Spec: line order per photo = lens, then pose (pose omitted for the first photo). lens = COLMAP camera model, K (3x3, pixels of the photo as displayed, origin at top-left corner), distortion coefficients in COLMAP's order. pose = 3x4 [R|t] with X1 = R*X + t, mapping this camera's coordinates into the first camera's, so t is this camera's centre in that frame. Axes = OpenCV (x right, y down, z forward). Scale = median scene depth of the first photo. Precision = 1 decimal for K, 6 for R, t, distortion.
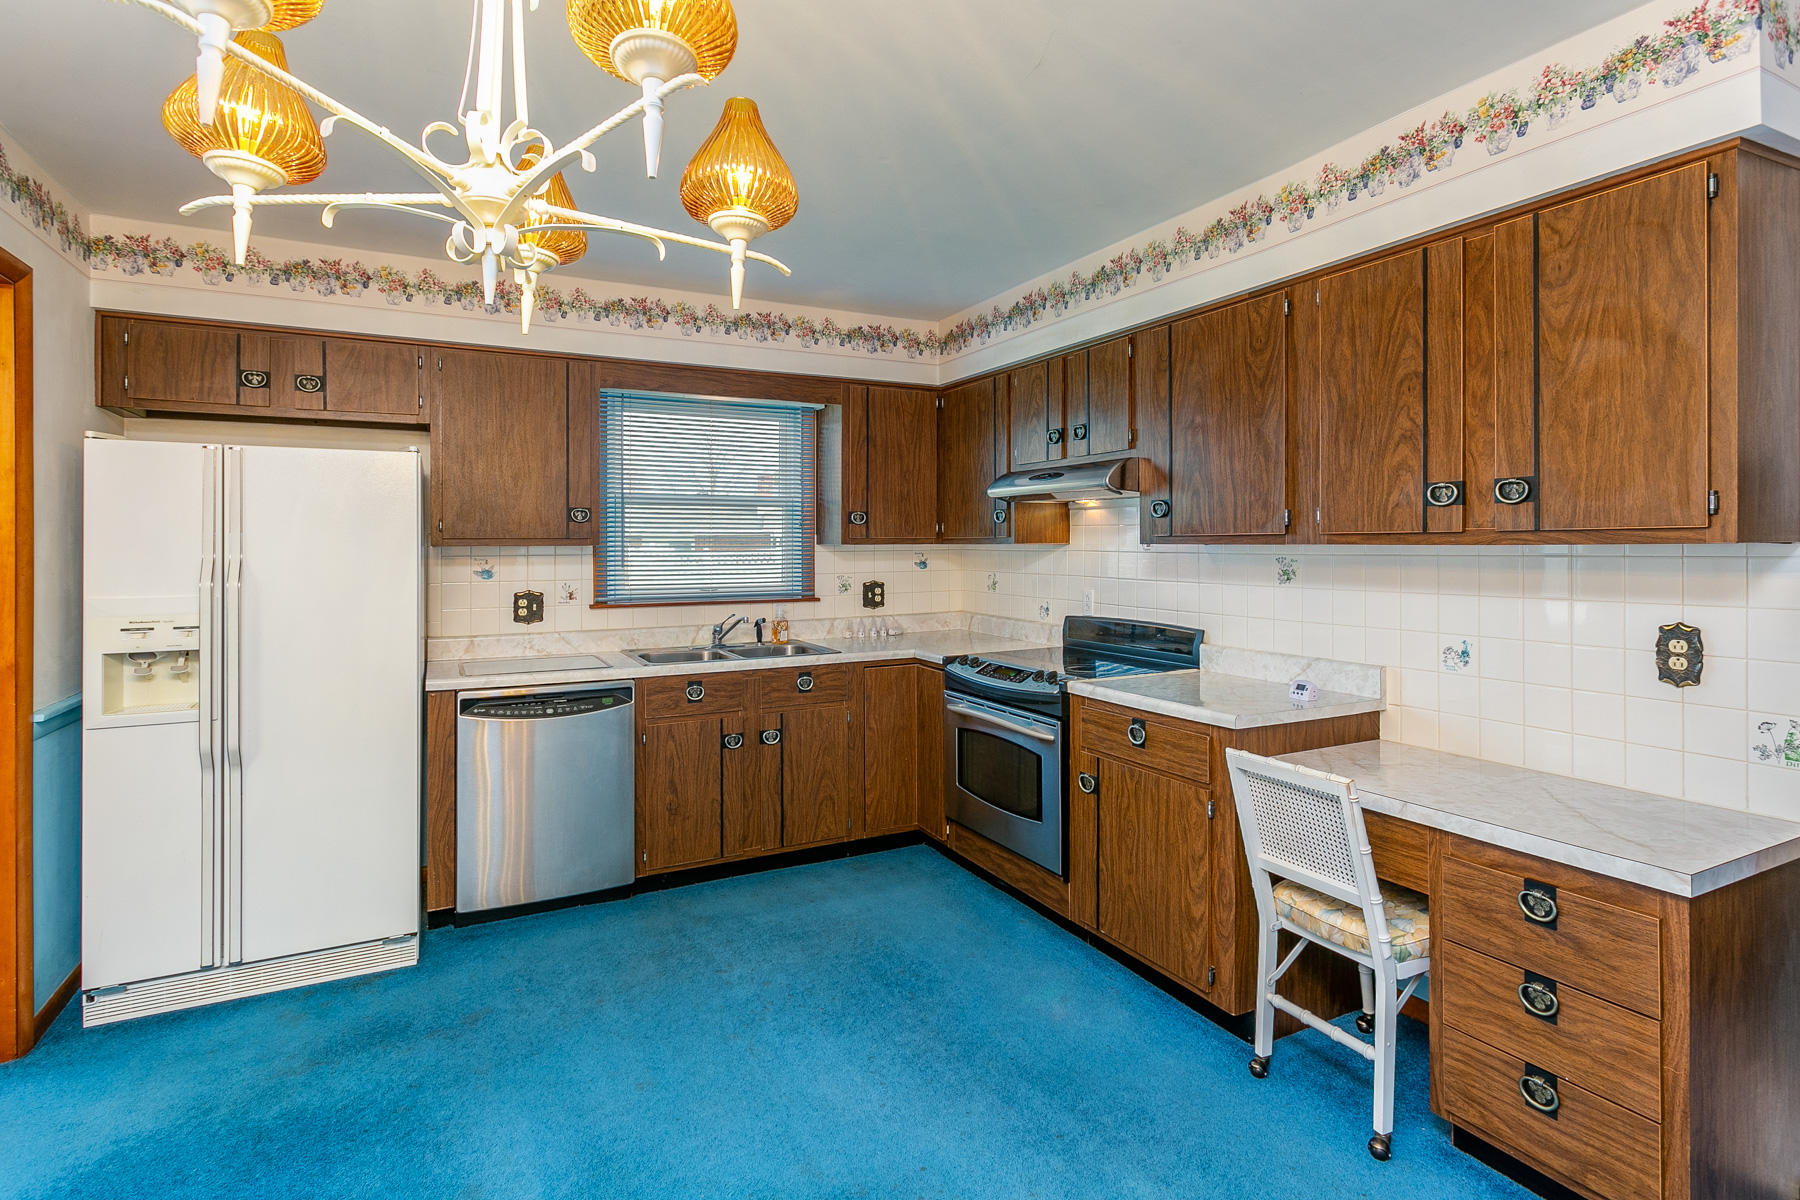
lens RADIAL K [[891.5, 0, 916.2], [0, 891.5, 546.2], [0, 0, 1]] dist [0.012066, -0.001090]
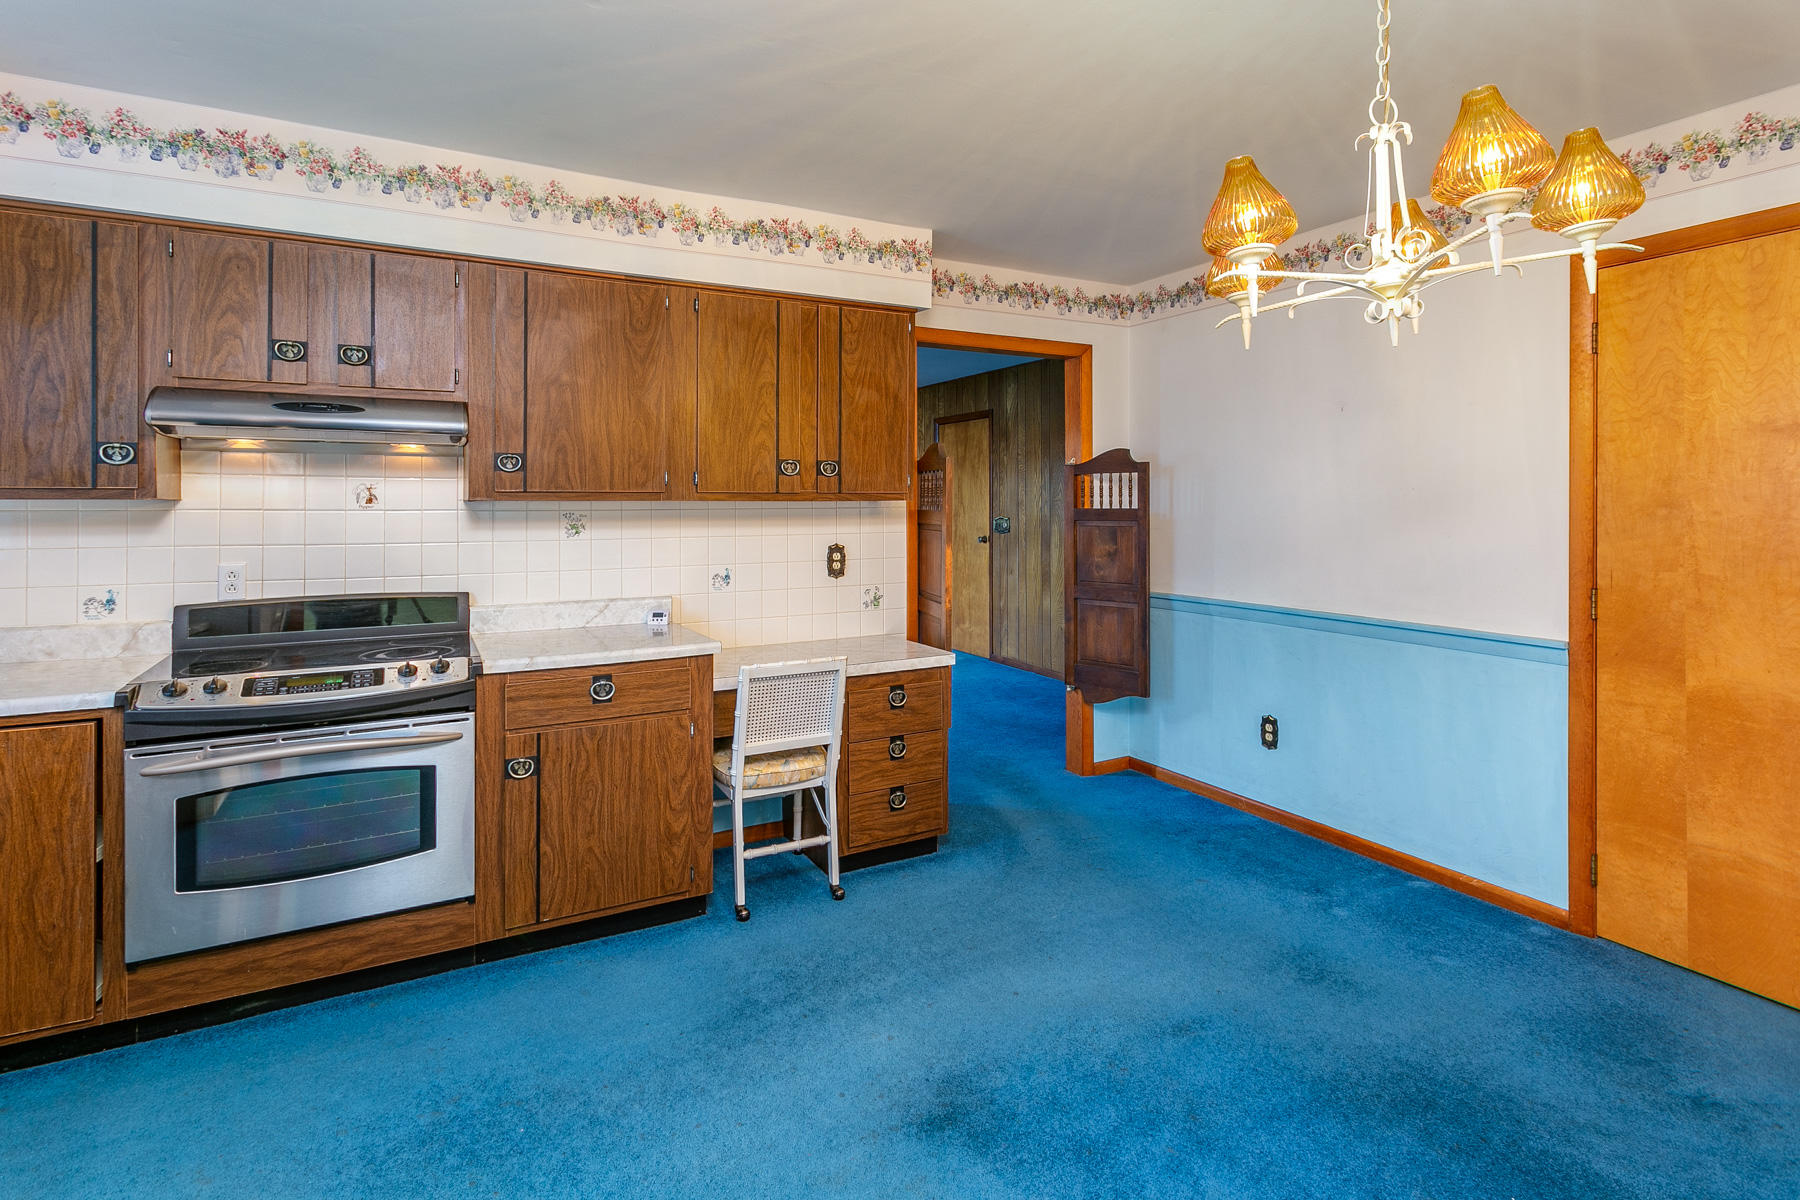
lens RADIAL K [[891.5, 0, 870.4], [0, 891.5, 506.7], [0, 0, 1]] dist [0.012066, -0.001090]
pose [[0.007869, -0.002675, 0.999965, -0.822152], [0.002225, 0.999994, 0.002657, 0.003670], [-0.999967, 0.002204, 0.007875, 0.760213]]
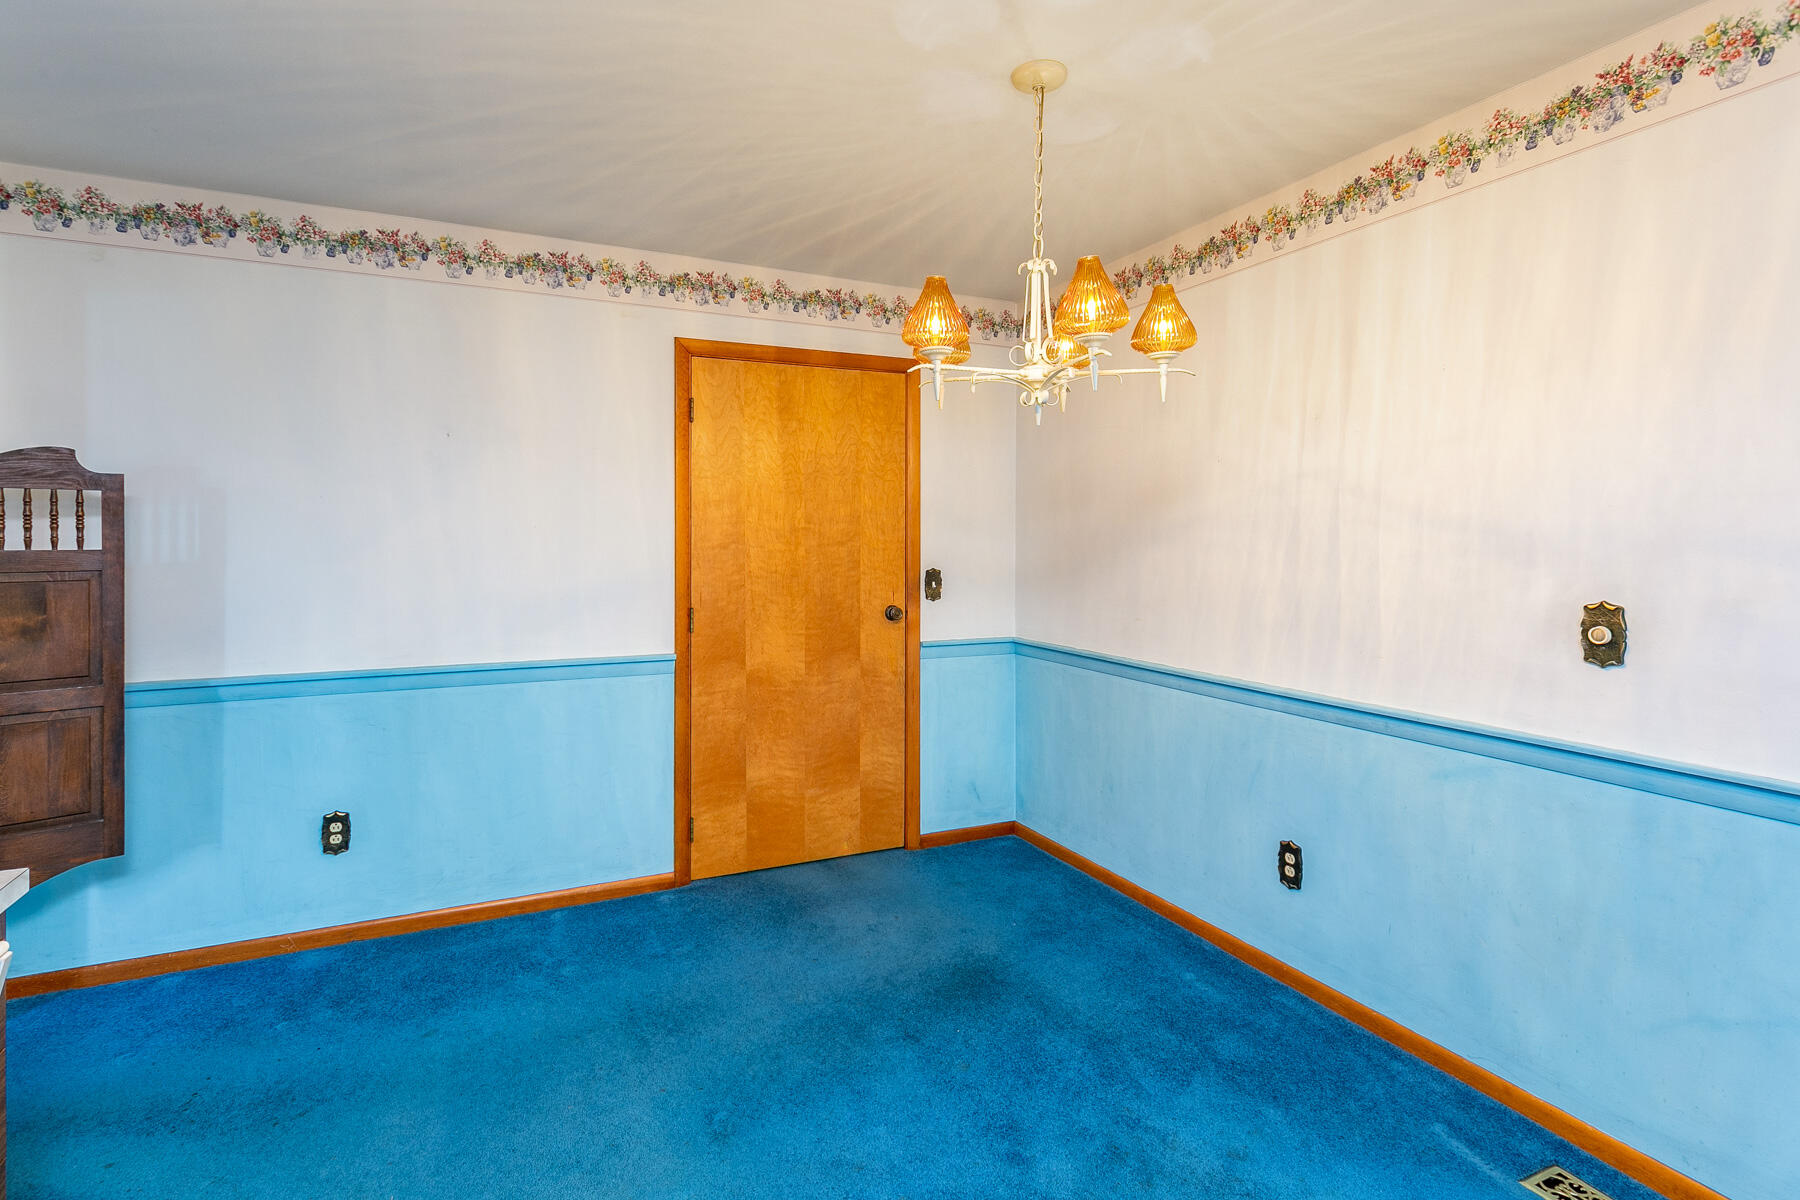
lens RADIAL K [[891.5, 0, 904.6], [0, 891.5, 545.0], [0, 0, 1]] dist [0.012066, -0.001090]
pose [[-0.998876, 0.000366, 0.047396, -0.279988], [0.000804, 0.999957, 0.009211, 0.000060], [-0.047391, 0.009239, -0.998834, 1.131163]]
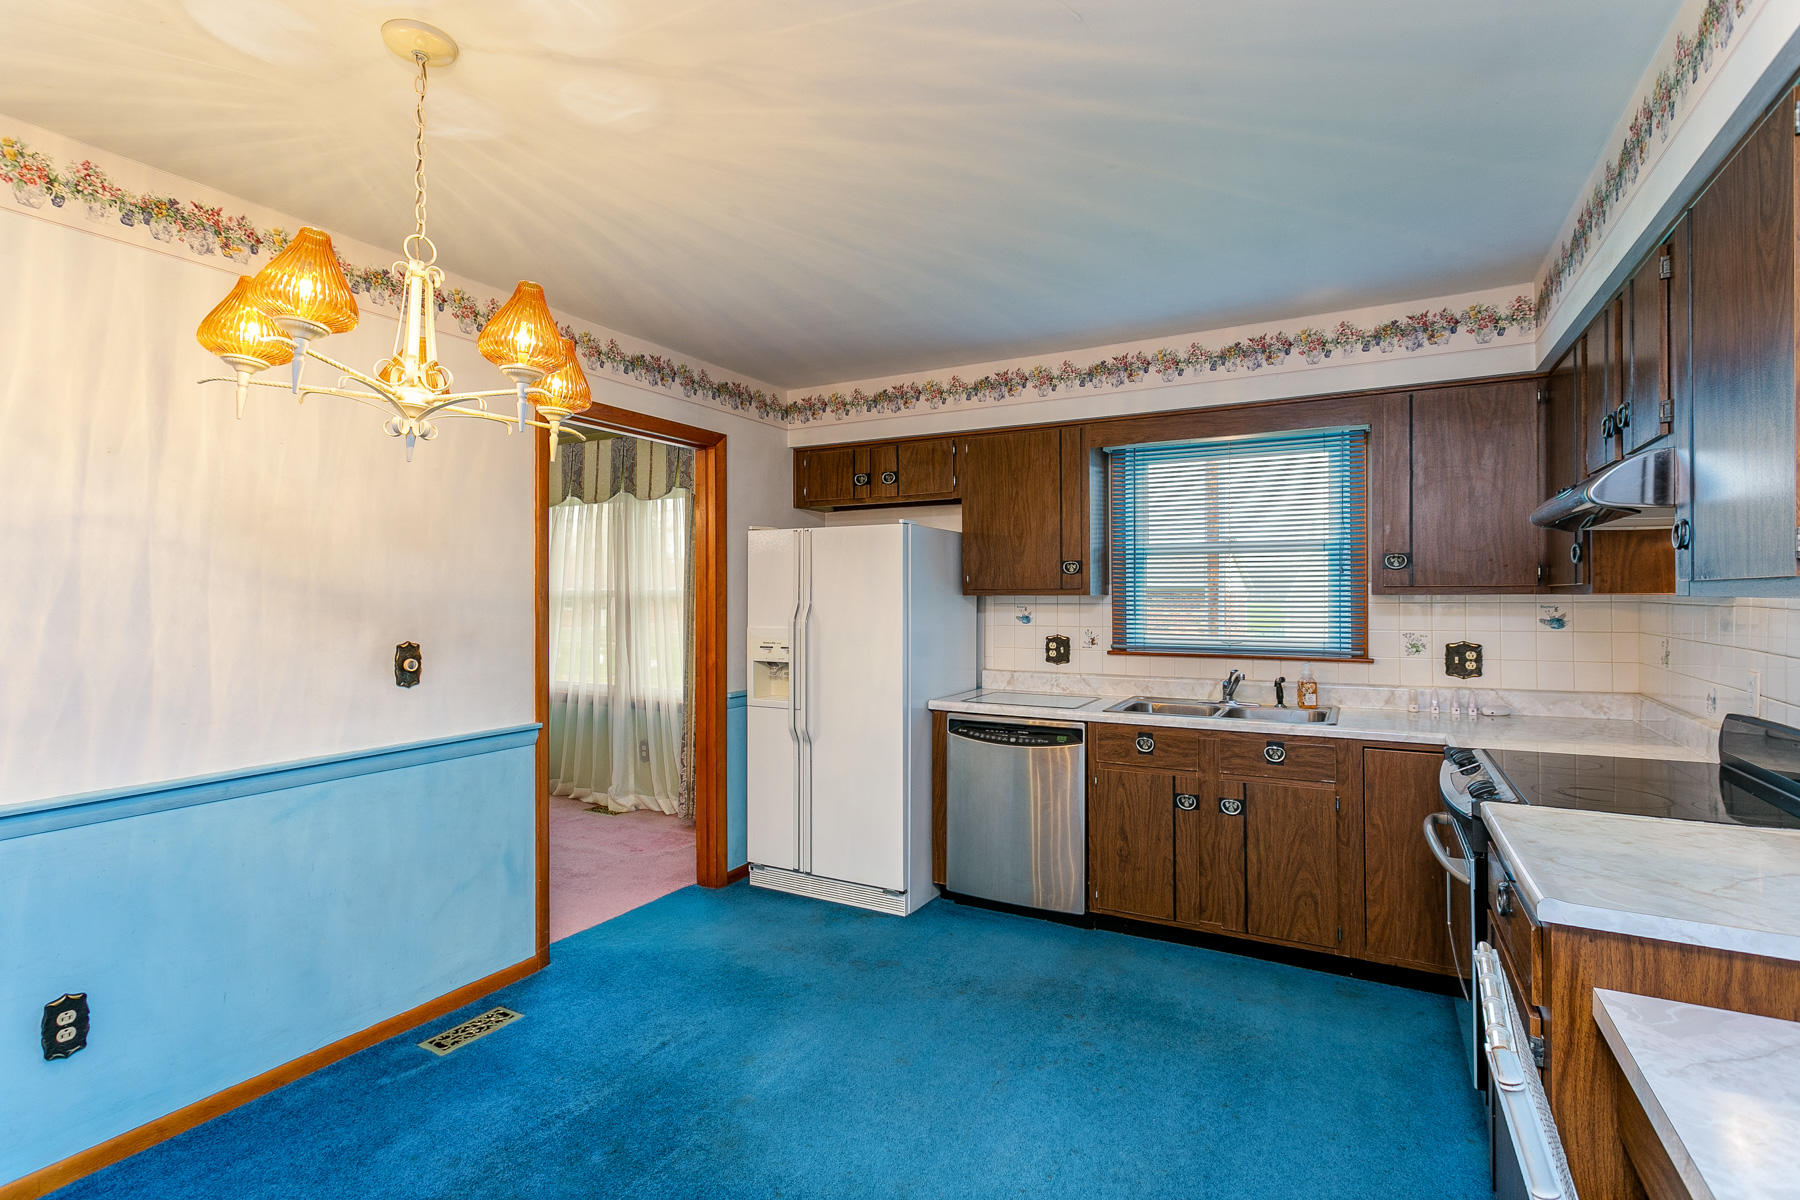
lens RADIAL K [[891.5, 0, 892.1], [0, 891.5, 591.5], [0, 0, 1]] dist [0.012066, -0.001090]
pose [[0.548864, -0.001525, -0.835910, 0.416153], [-0.000526, 0.999998, -0.002169, -0.002910], [0.835911, 0.001630, 0.548862, 0.217464]]
